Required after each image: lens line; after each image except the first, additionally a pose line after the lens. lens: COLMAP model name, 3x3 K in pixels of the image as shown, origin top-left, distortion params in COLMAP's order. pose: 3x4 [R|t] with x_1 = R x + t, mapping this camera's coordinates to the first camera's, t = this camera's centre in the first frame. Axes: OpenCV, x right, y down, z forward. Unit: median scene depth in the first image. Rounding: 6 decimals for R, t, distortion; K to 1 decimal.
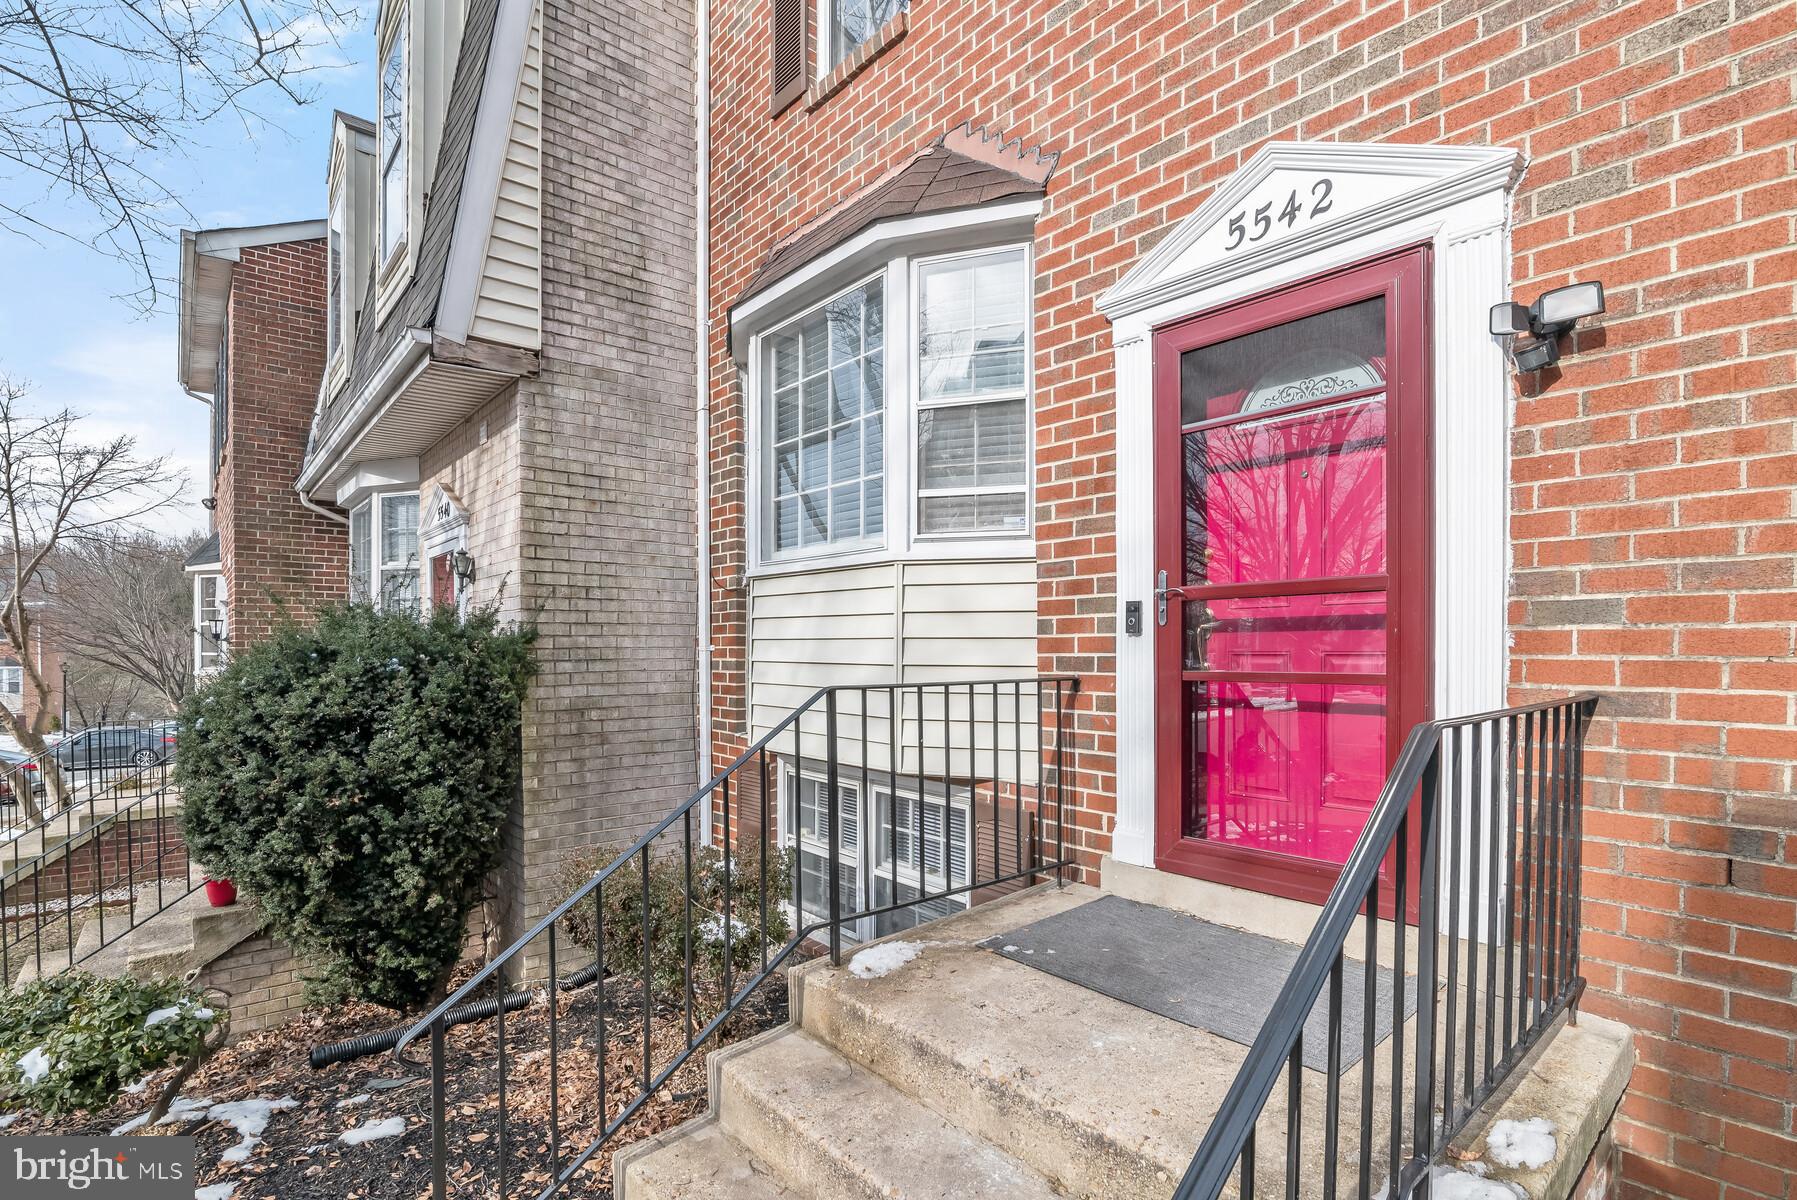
lens RADIAL K [[854.3, 0, 893.2], [0, 854.3, 658.2], [0, 0, 1]] dist [-0.016576, -0.000240]
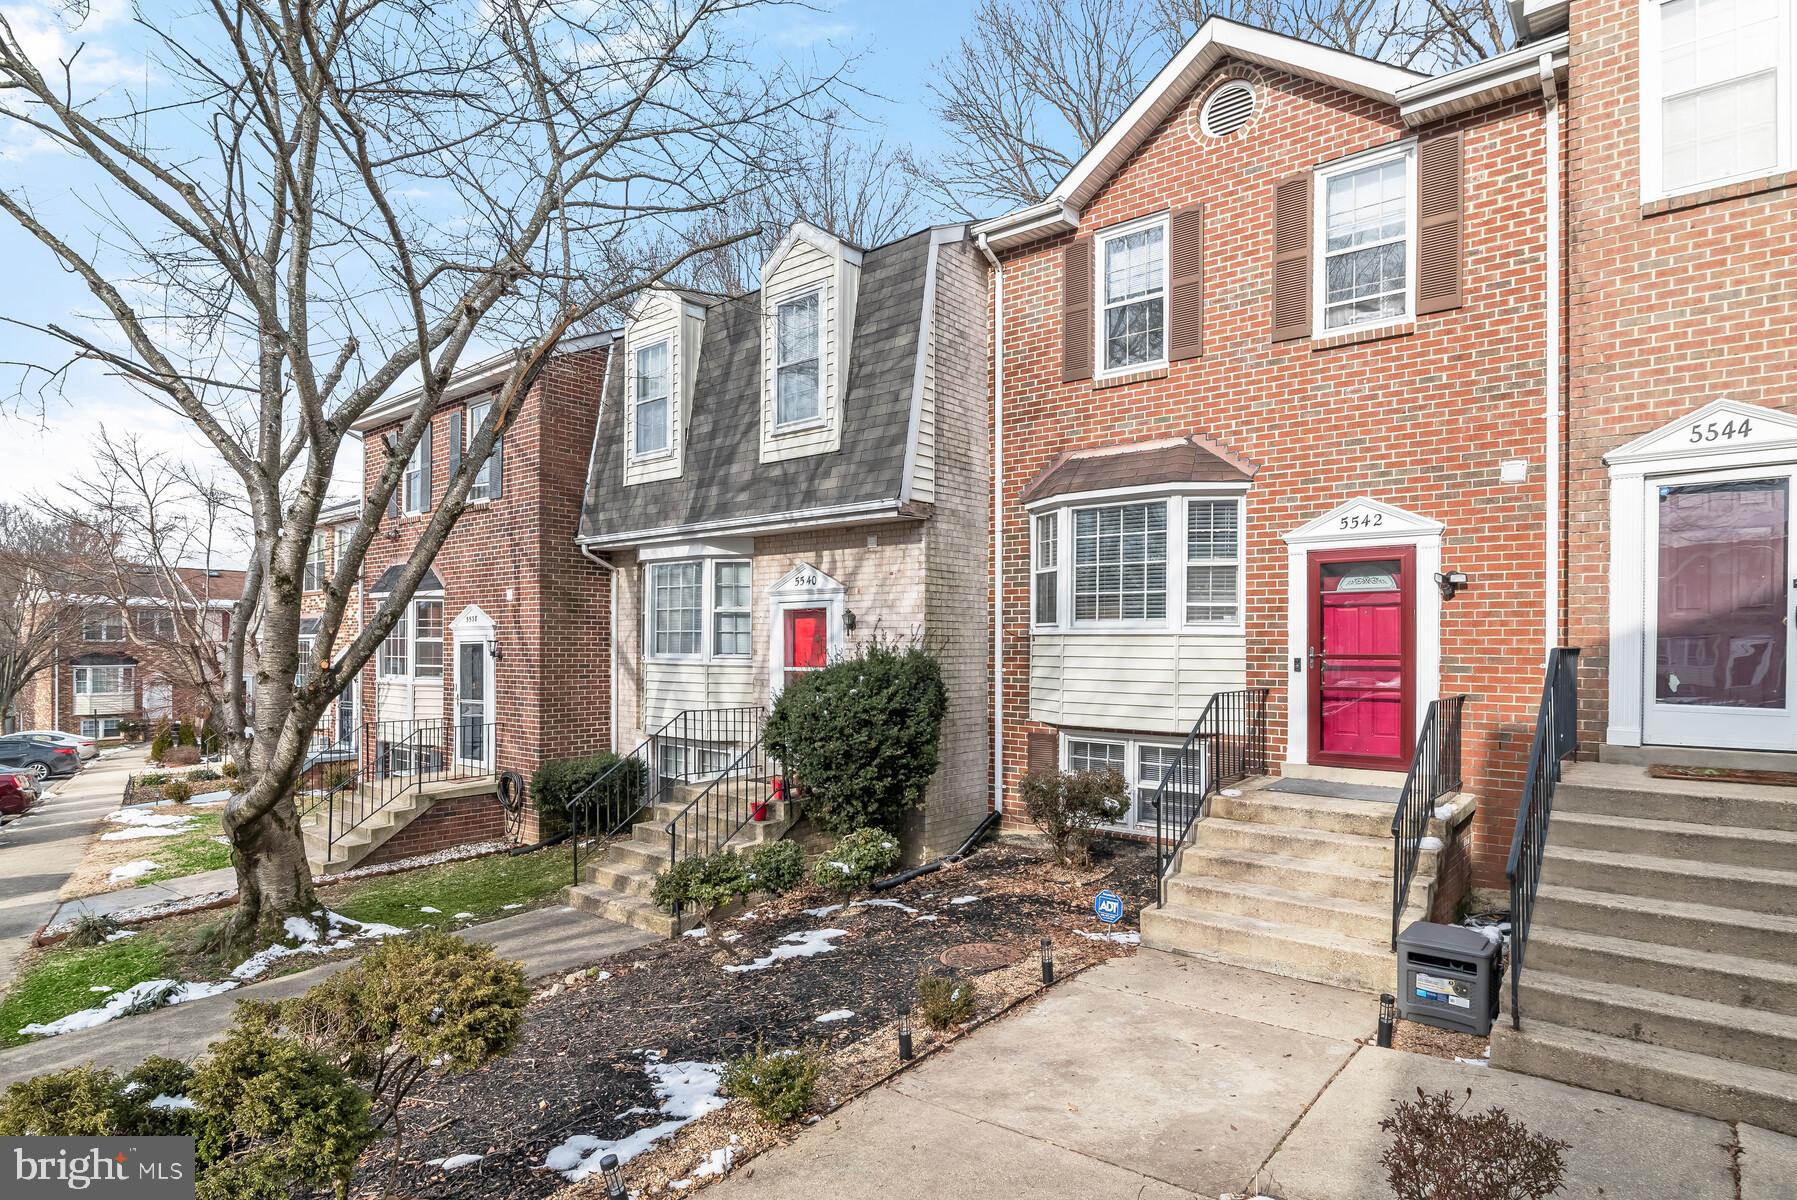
lens RADIAL K [[973.1, 0, 895.8], [0, 973.1, 645.5], [0, 0, 1]] dist [-0.011614, 0.000429]
pose [[0.984680, 0.005468, 0.174283, -1.265026], [-0.003294, 0.999913, -0.012764, -0.058622], [-0.174338, 0.011995, 0.984613, -1.468903]]
